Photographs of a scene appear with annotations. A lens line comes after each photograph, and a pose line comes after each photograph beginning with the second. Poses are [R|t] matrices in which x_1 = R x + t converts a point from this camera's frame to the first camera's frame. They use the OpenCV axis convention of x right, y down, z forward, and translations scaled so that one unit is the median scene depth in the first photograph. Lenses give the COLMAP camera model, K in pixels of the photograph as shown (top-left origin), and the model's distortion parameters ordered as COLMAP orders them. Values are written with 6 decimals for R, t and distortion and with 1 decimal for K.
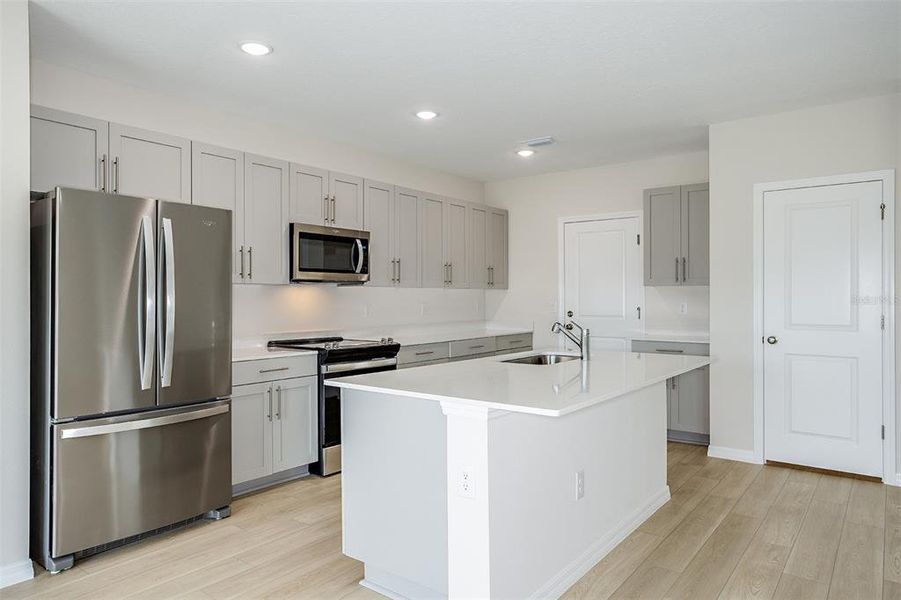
lens RADIAL K [[609.4, 0, 454.4], [0, 609.4, 293.5], [0, 0, 1]] dist [0.023330, 0.006438]
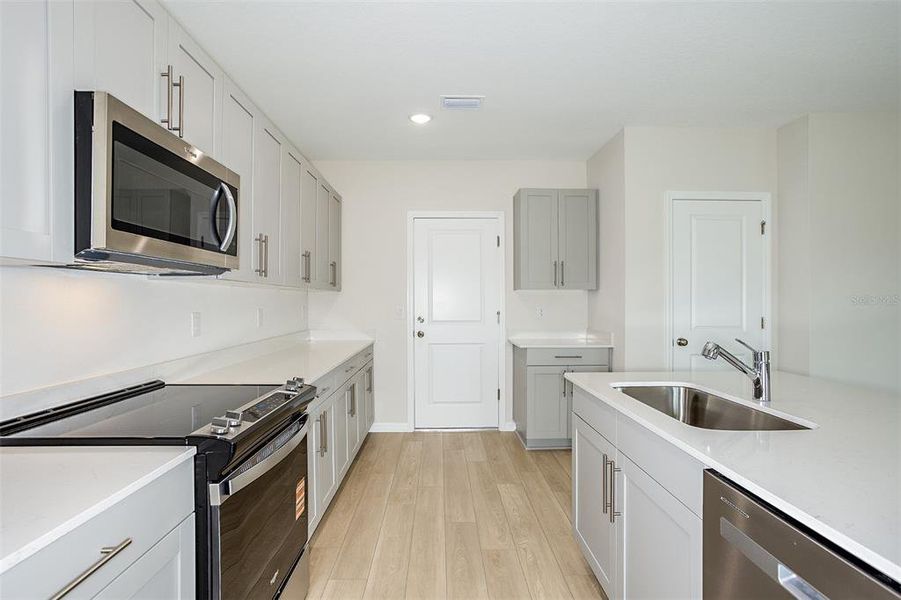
lens RADIAL K [[441.6, 0, 456.1], [0, 441.6, 300.0], [0, 0, 1]] dist [-0.023837, 0.006960]
pose [[0.781256, 0.002653, 0.624205, -0.263172], [-0.005306, 0.999983, 0.002390, 0.003834], [-0.624188, -0.005179, 0.781257, 0.691488]]
